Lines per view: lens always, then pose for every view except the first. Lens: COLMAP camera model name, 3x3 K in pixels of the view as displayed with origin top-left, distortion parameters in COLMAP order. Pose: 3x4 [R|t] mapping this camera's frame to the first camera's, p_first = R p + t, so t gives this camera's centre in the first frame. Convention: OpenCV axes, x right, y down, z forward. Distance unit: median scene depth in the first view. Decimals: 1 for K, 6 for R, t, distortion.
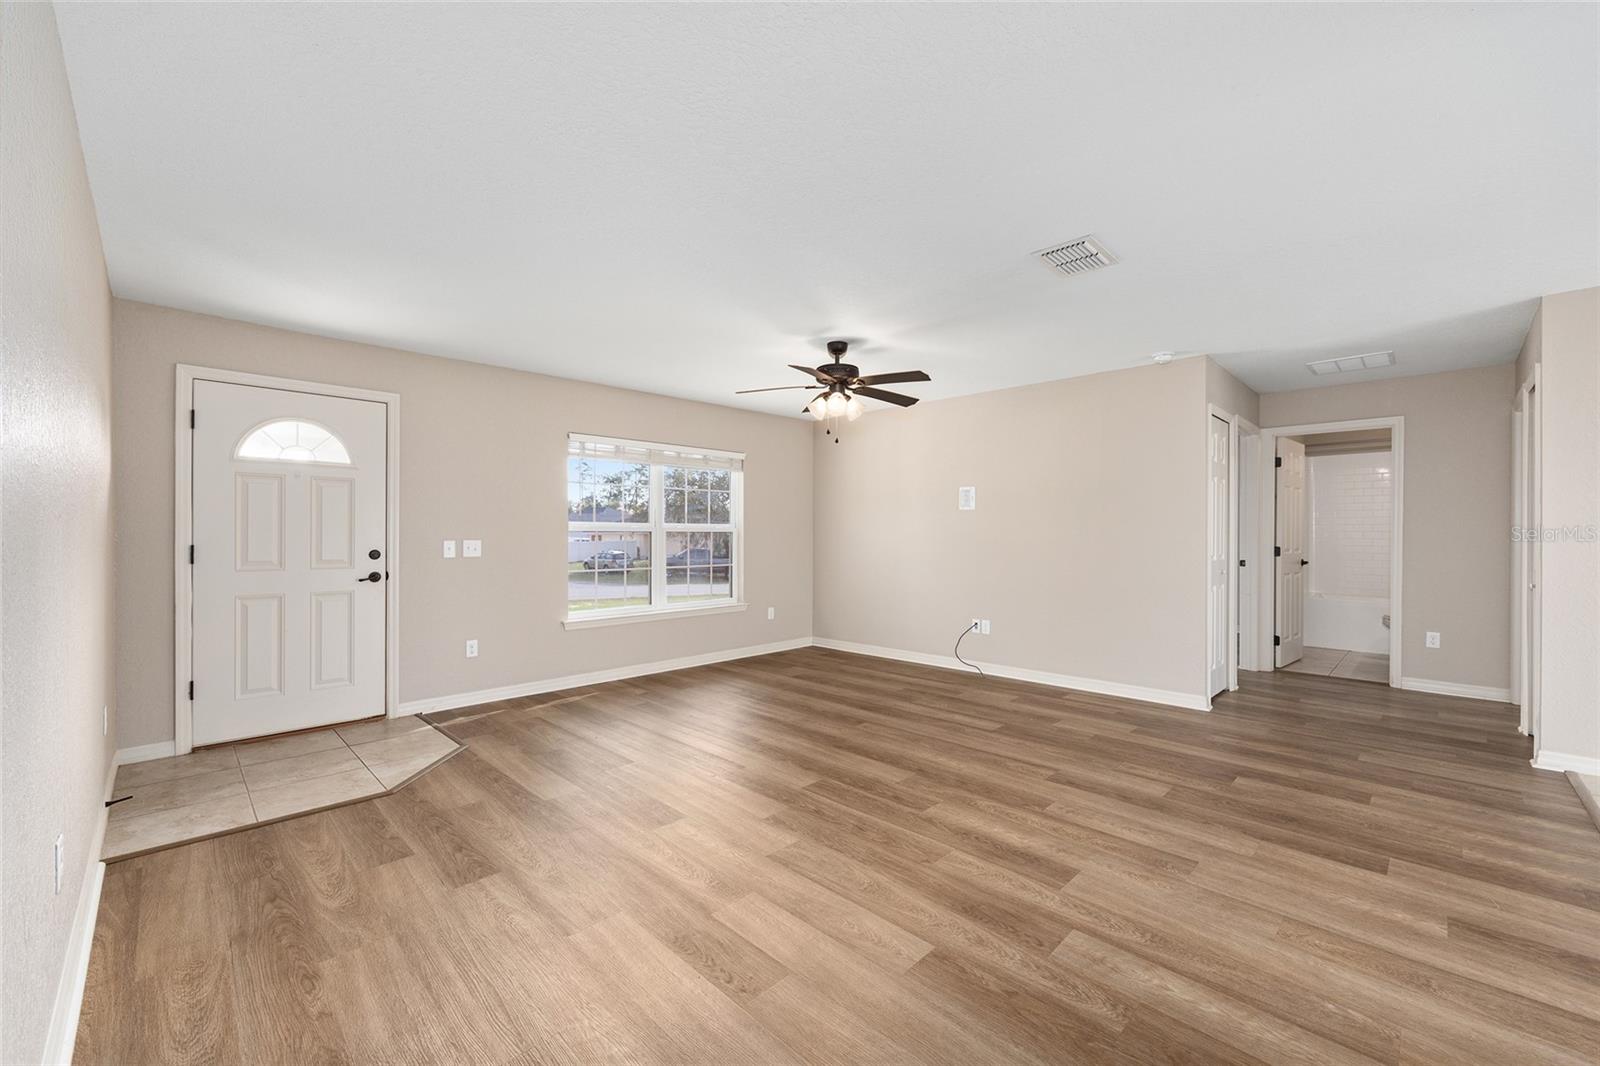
lens RADIAL K [[641.0, 0, 800.0], [0, 641.0, 533.0], [0, 0, 1]] dist [-0.001076, -0.000303]
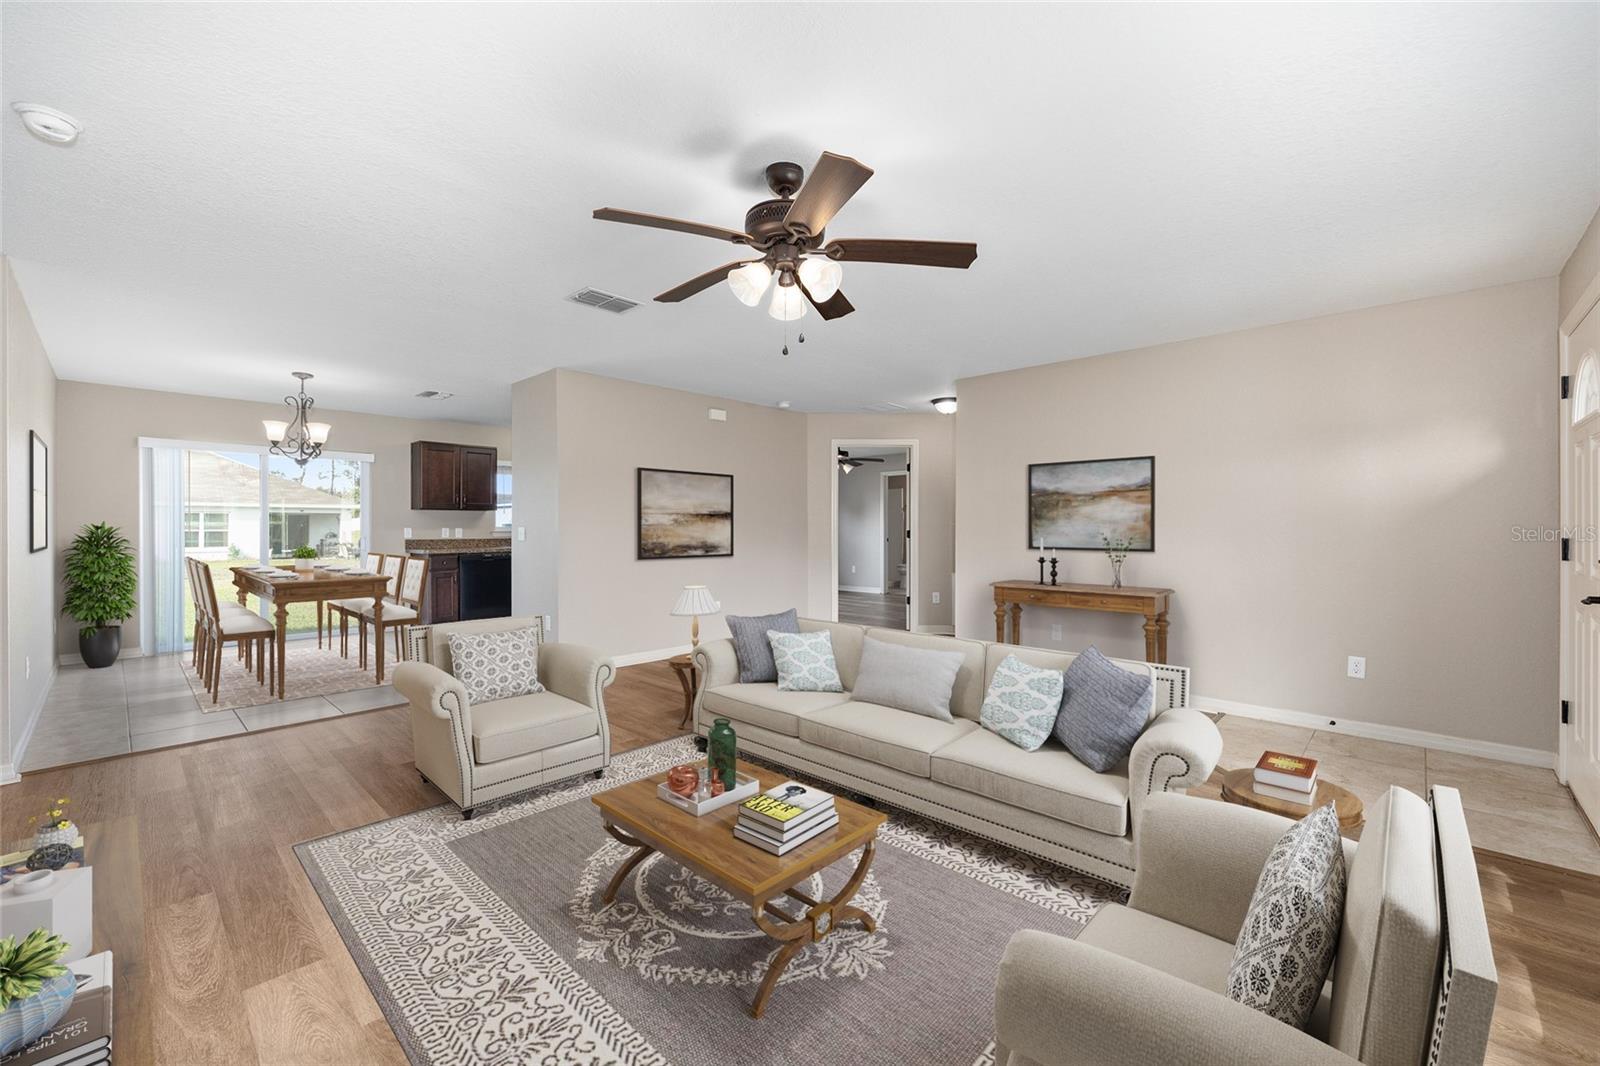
lens RADIAL K [[643.0, 0, 800.9], [0, 643.0, 525.8], [0, 0, 1]] dist [0.000392, 0.000553]
pose [[-0.999739, -0.000974, -0.022821, 0.080551], [-0.000886, 0.999992, -0.003863, 0.008206], [0.022824, -0.003842, -0.999732, 2.251098]]
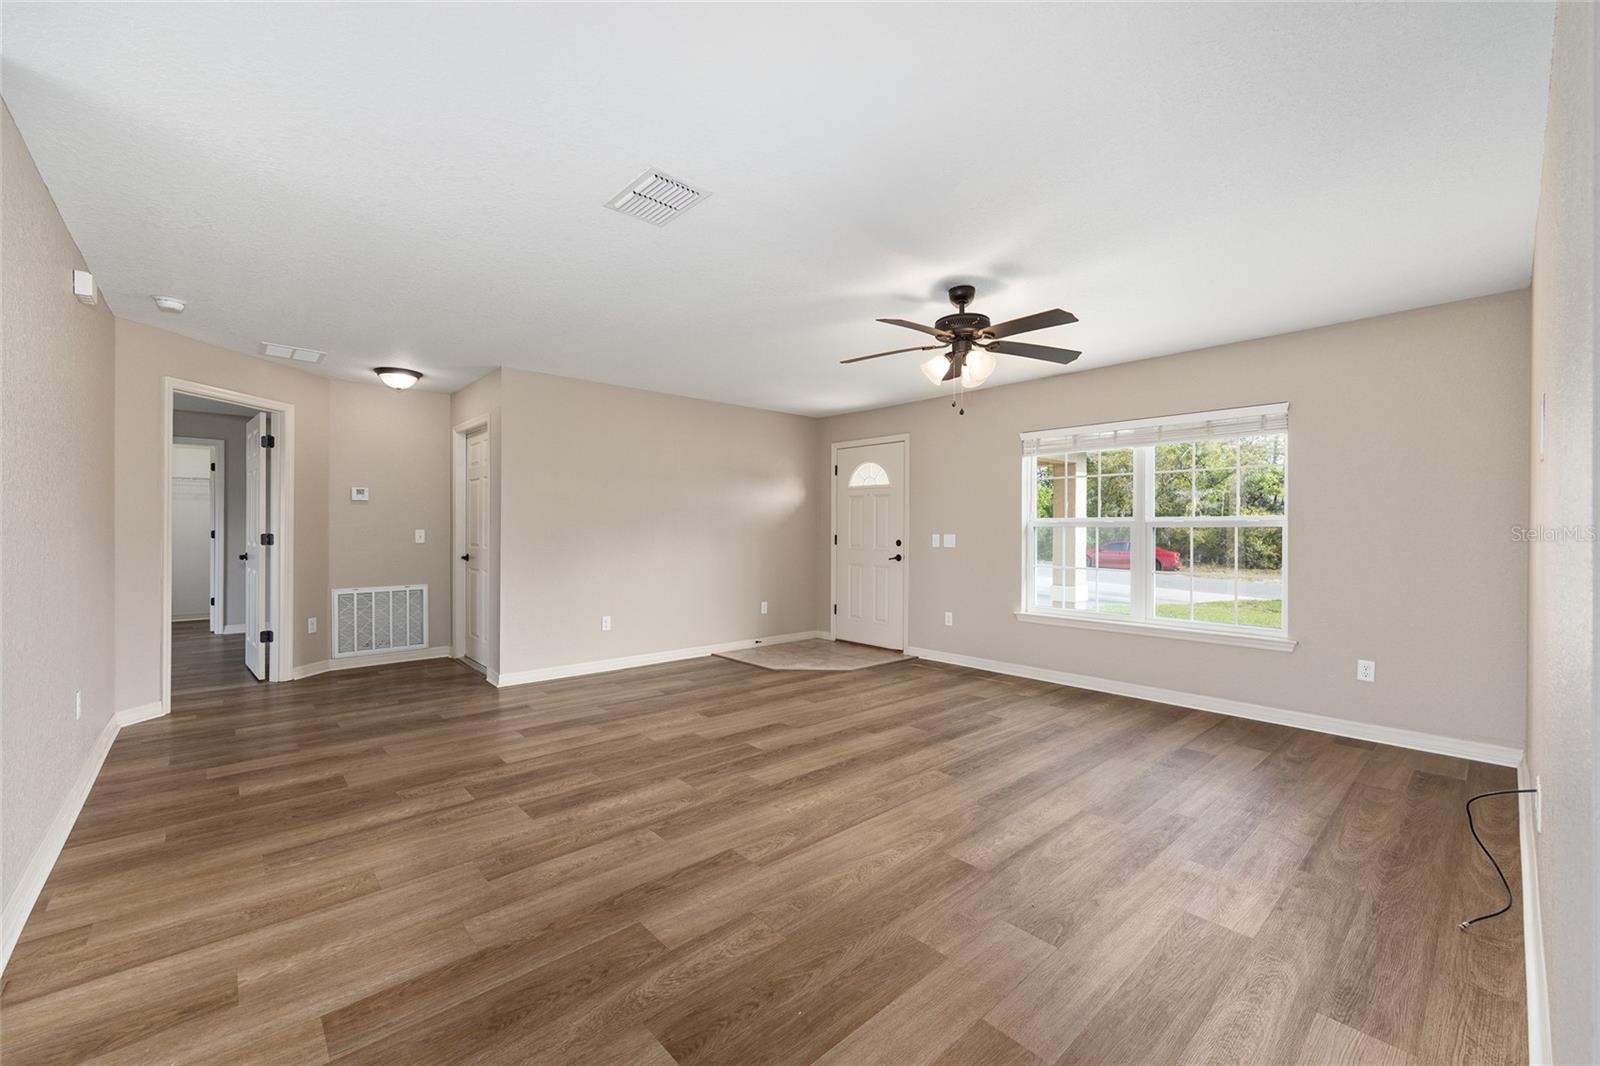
lens RADIAL K [[643.0, 0, 800.9], [0, 643.0, 525.8], [0, 0, 1]] dist [0.000392, 0.000553]
pose [[-0.049364, -0.005030, -0.998768, 1.257329], [0.000685, 0.999987, -0.005070, 0.001411], [0.998781, -0.000934, -0.049360, 1.227863]]
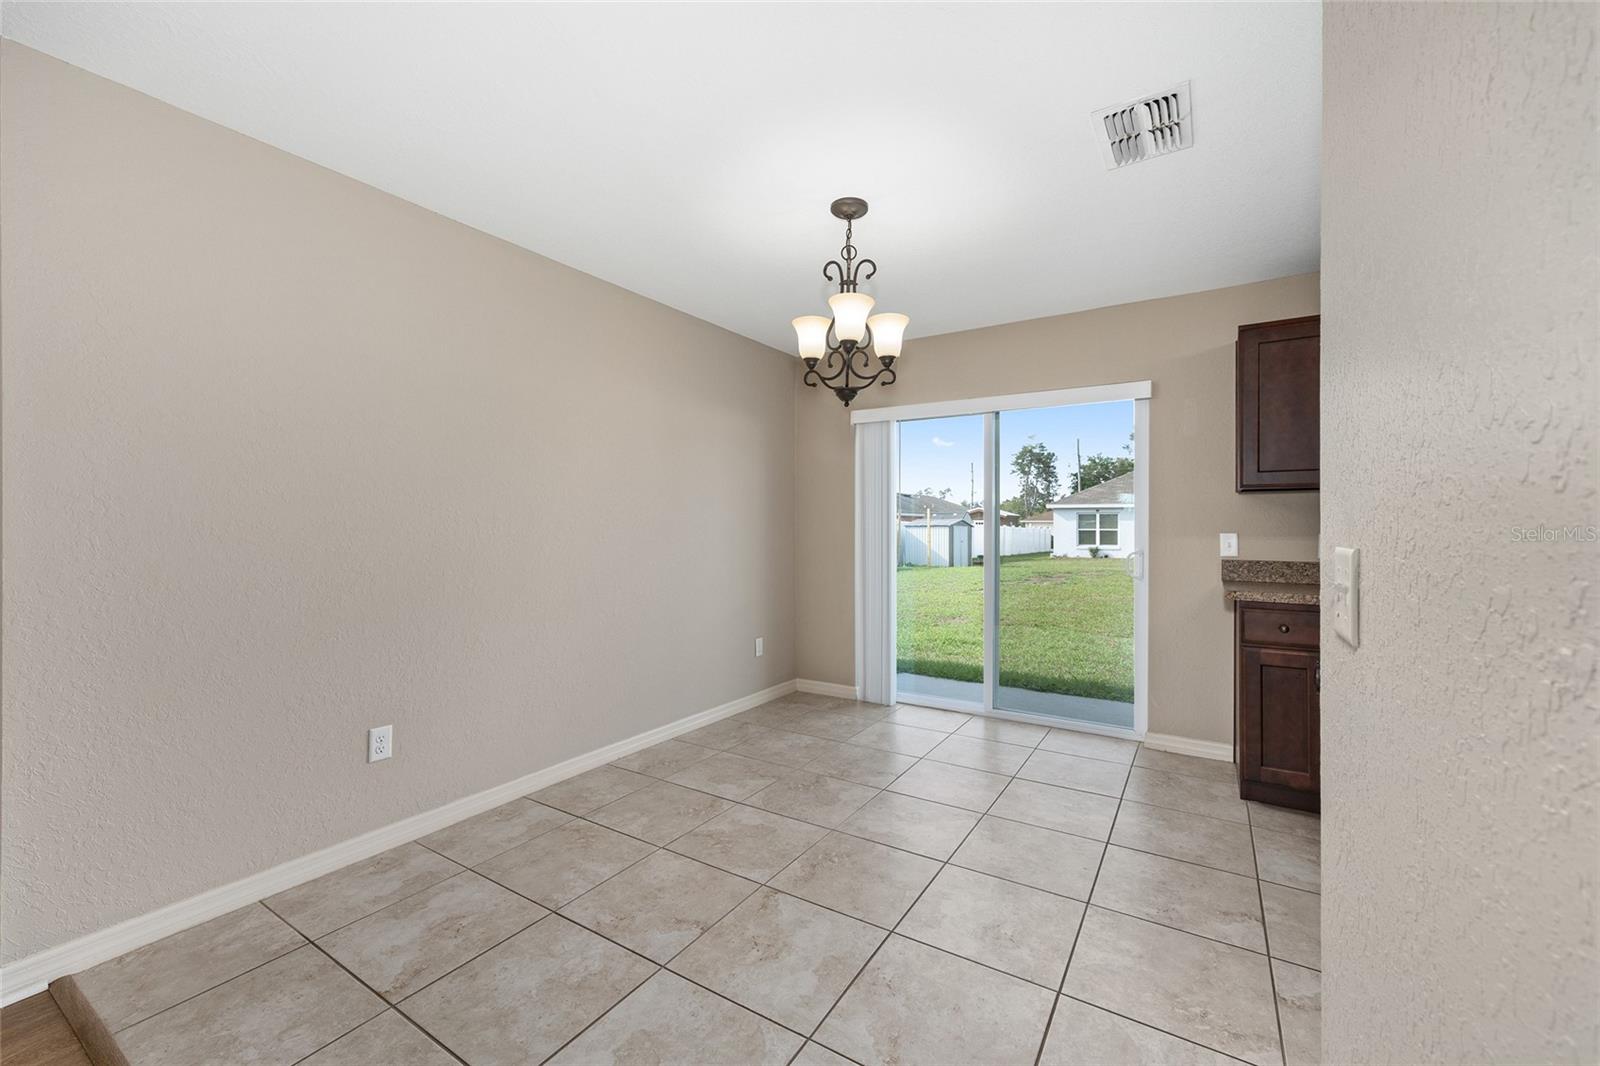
lens RADIAL K [[643.0, 0, 800.9], [0, 643.0, 525.8], [0, 0, 1]] dist [0.000392, 0.000553]
pose [[-0.211643, -0.002755, 0.977343, 0.647678], [-0.004664, 0.999987, 0.001809, -0.004577], [-0.977336, -0.004176, -0.211653, 0.588070]]
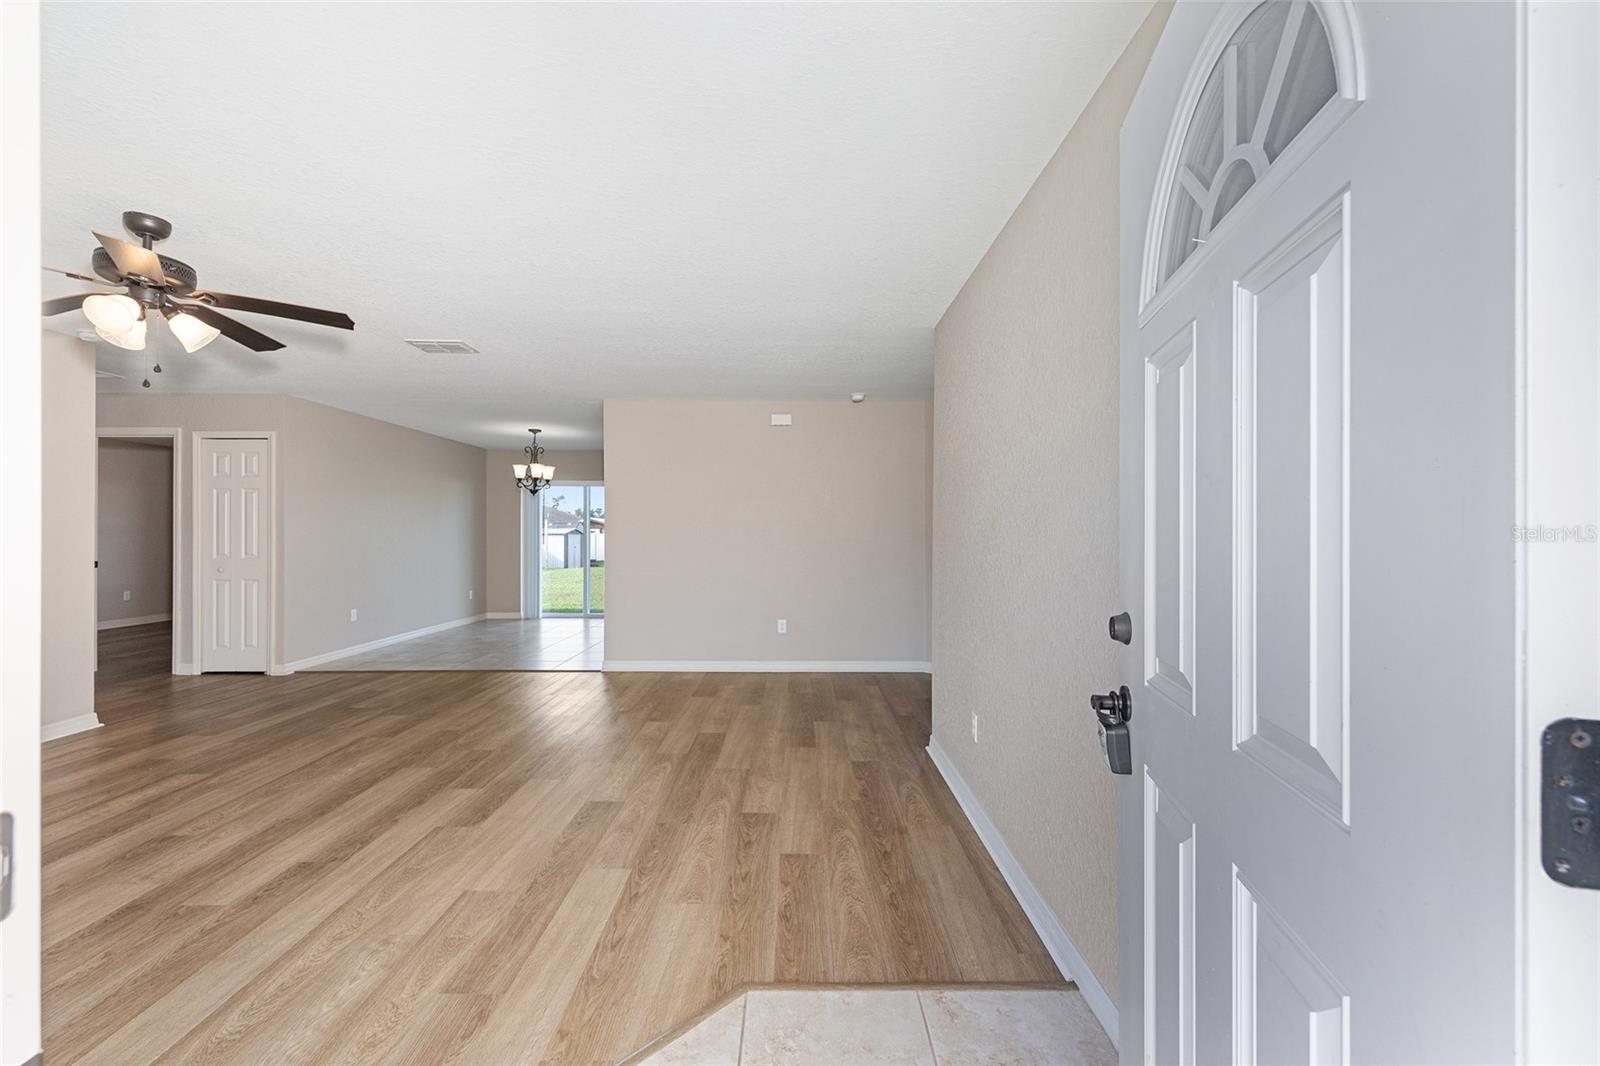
lens RADIAL K [[638.1, 0, 797.1], [0, 638.1, 531.9], [0, 0, 1]] dist [0.000510, 0.000409]
pose [[-0.711848, -0.001892, 0.702331, -1.139399], [-0.006985, 0.999966, -0.004386, -0.013904], [-0.702299, -0.008029, -0.711837, 1.456528]]
